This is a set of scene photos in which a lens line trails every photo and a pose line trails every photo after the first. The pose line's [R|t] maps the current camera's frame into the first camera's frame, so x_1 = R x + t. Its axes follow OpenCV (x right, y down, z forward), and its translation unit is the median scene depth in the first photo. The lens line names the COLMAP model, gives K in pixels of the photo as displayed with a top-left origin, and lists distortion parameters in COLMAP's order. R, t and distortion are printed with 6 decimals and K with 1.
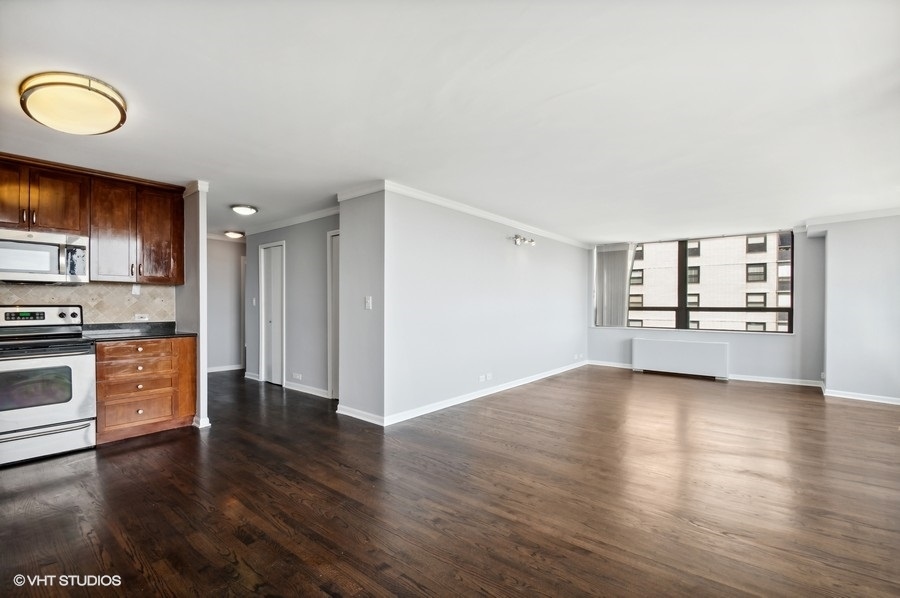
lens RADIAL K [[407.0, 0, 454.3], [0, 407.0, 310.9], [0, 0, 1]] dist [0.019528, -0.007435]
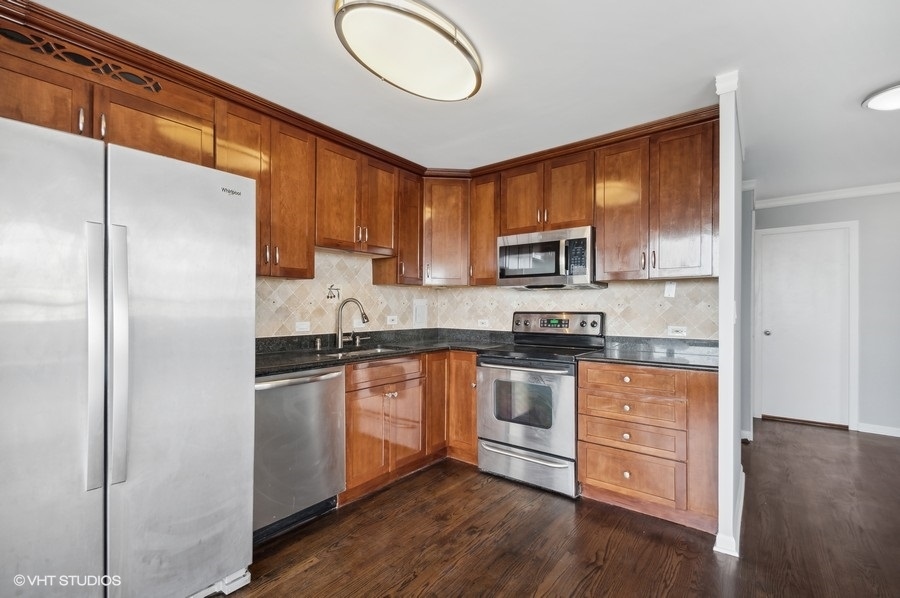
lens RADIAL K [[407.0, 0, 444.1], [0, 407.0, 307.5], [0, 0, 1]] dist [0.019528, -0.007435]
pose [[0.028141, -0.006853, -0.999580, -0.058896], [-0.016373, 0.999839, -0.007315, -0.006278], [0.999470, 0.016572, 0.028025, 0.344995]]
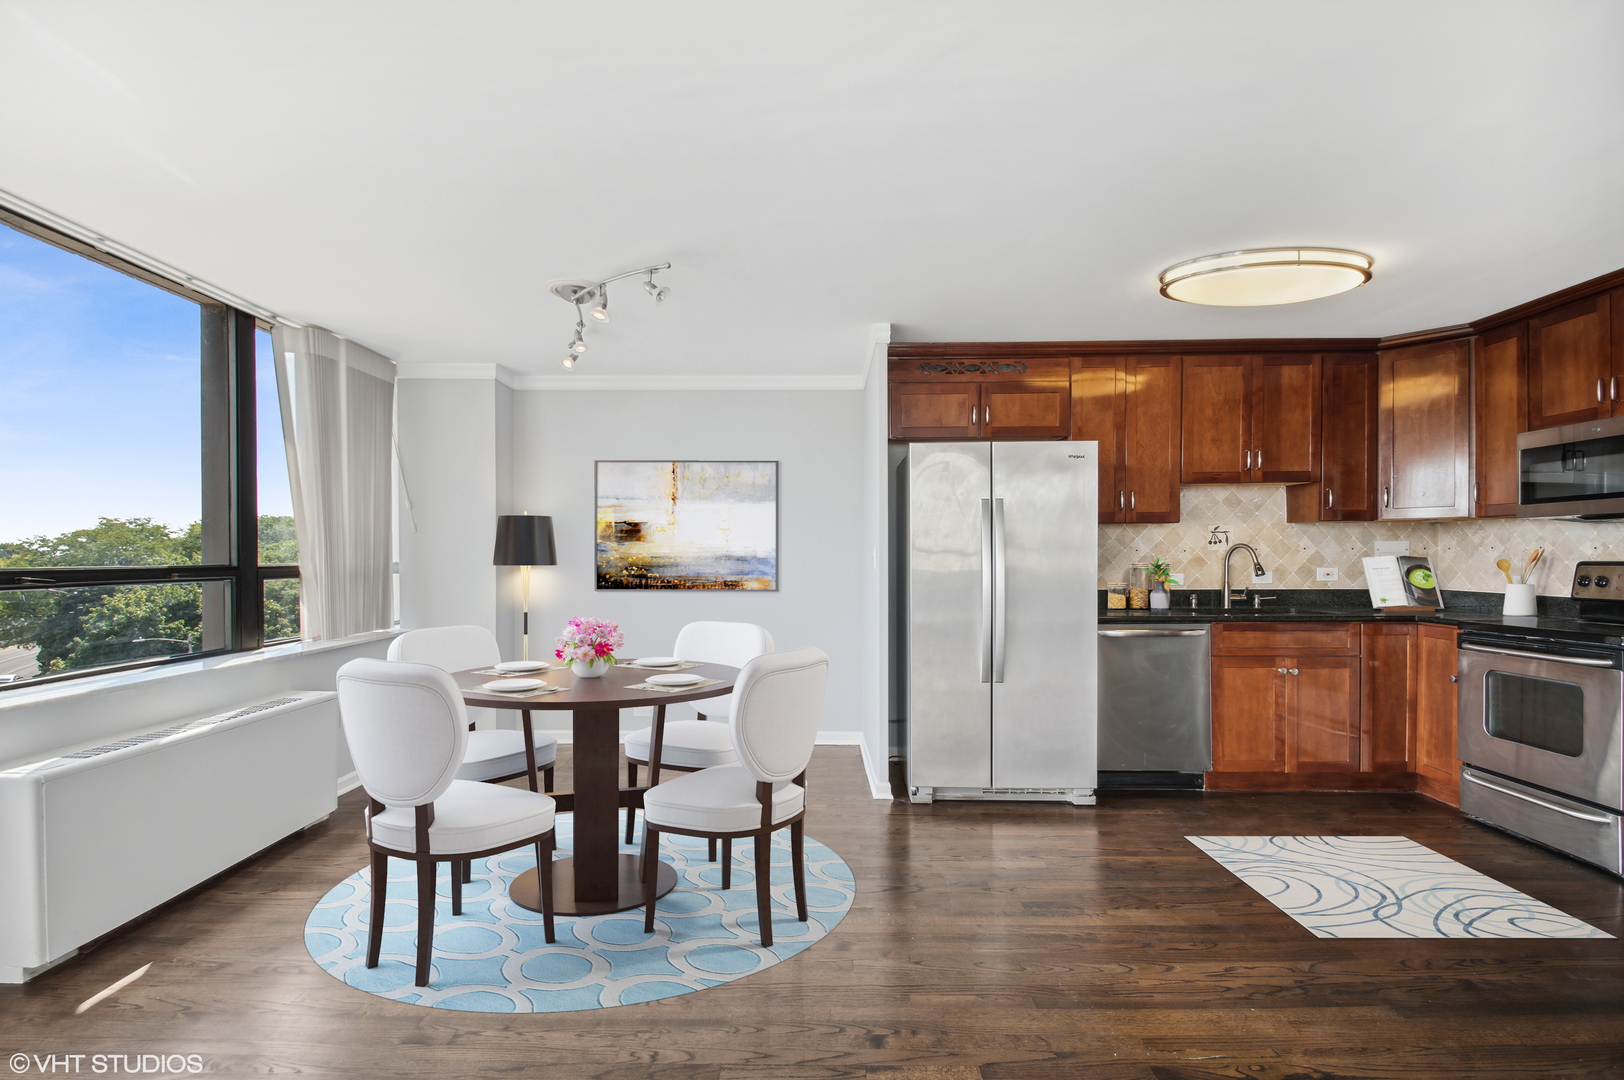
lens RADIAL K [[734.4, 0, 816.2], [0, 734.4, 563.1], [0, 0, 1]] dist [0.019528, -0.007435]
pose [[-0.769438, 0.002483, -0.638717, 0.164532], [-0.009672, 0.999832, 0.015539, -0.007944], [0.638648, 0.018134, -0.769285, 0.507891]]
